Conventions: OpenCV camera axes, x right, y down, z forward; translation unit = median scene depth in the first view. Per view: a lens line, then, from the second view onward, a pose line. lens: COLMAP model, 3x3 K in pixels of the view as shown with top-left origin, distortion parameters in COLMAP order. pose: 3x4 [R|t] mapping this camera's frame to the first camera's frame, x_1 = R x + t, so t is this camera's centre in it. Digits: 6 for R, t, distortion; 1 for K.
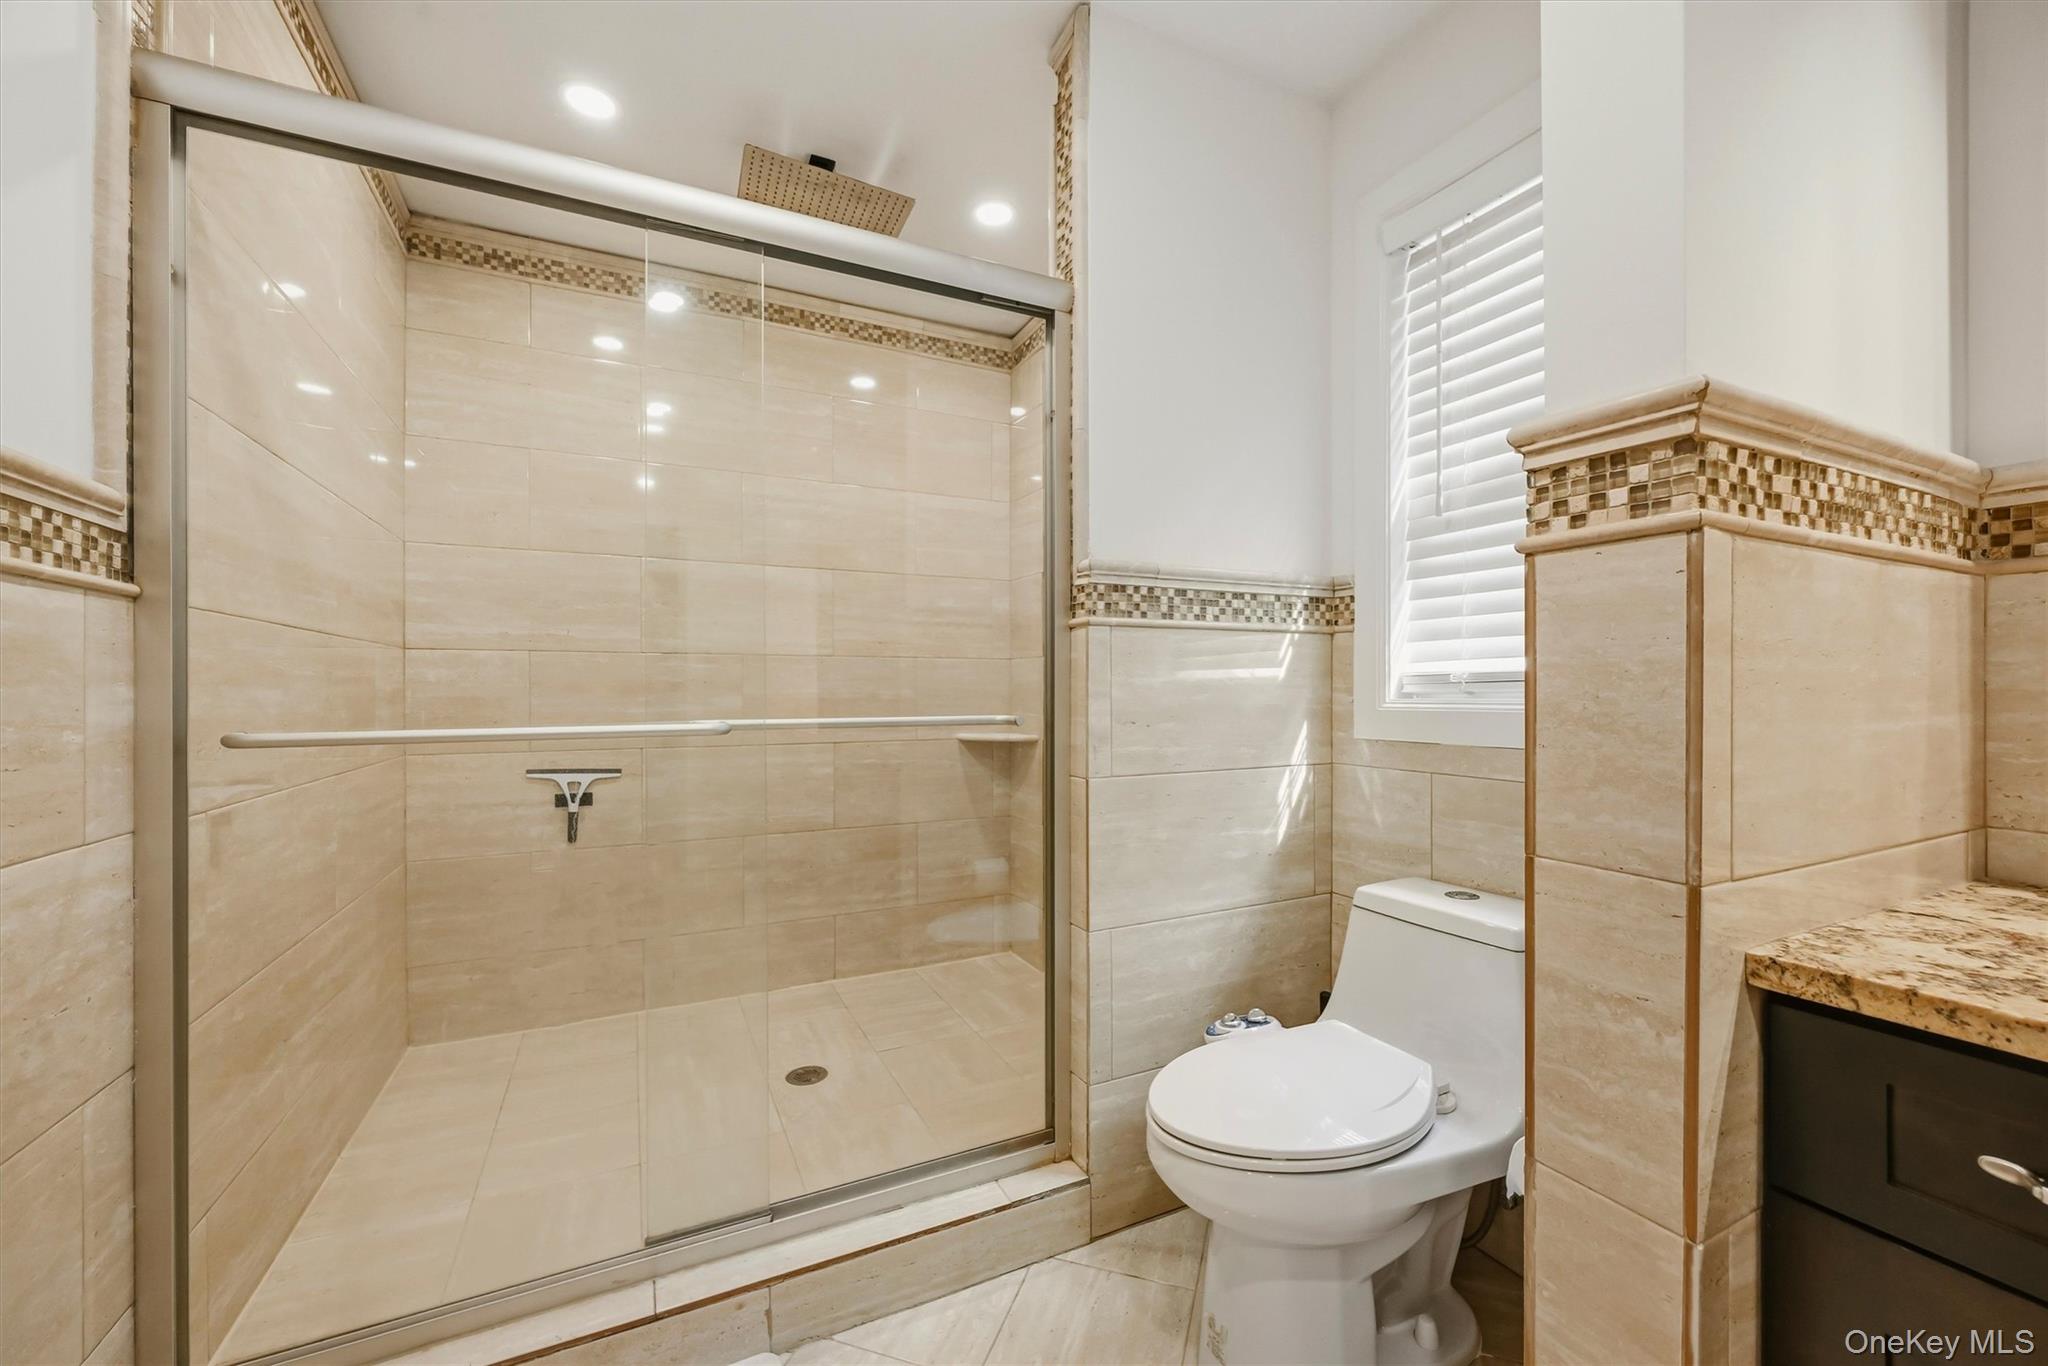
lens RADIAL K [[814.4, 0, 1029.5], [0, 814.4, 688.7], [0, 0, 1]] dist [0.000882, 0.000073]
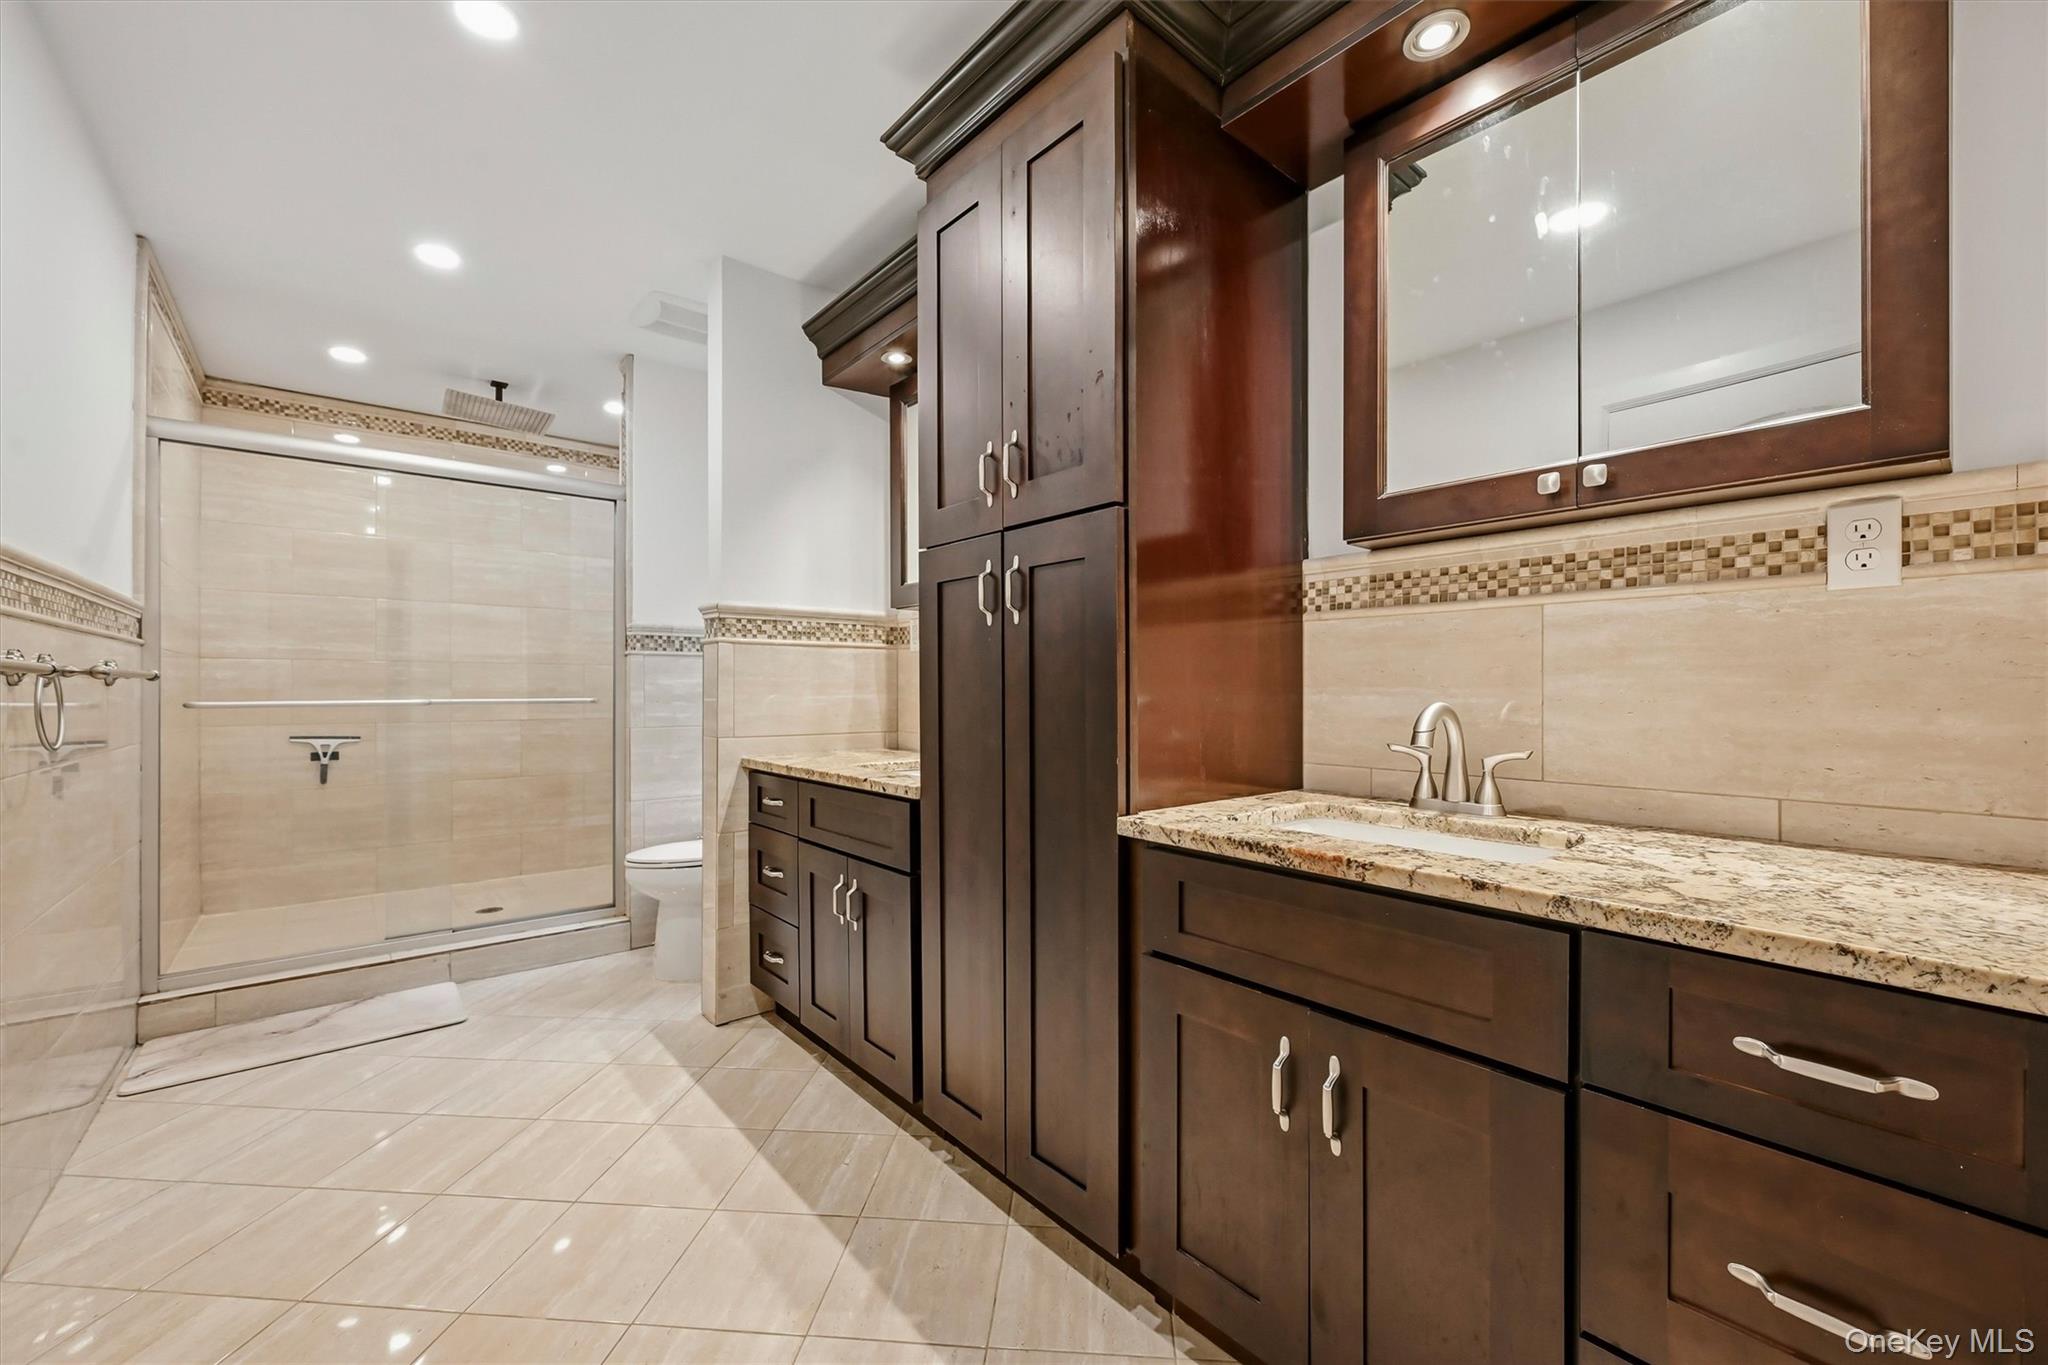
lens RADIAL K [[814.4, 0, 1021.6], [0, 814.4, 687.9], [0, 0, 1]] dist [0.000882, 0.000073]
pose [[0.970566, 0.003812, 0.240807, 0.373661], [-0.004109, 0.999991, 0.000728, 0.000772], [-0.240802, -0.001696, 0.970573, -0.873478]]
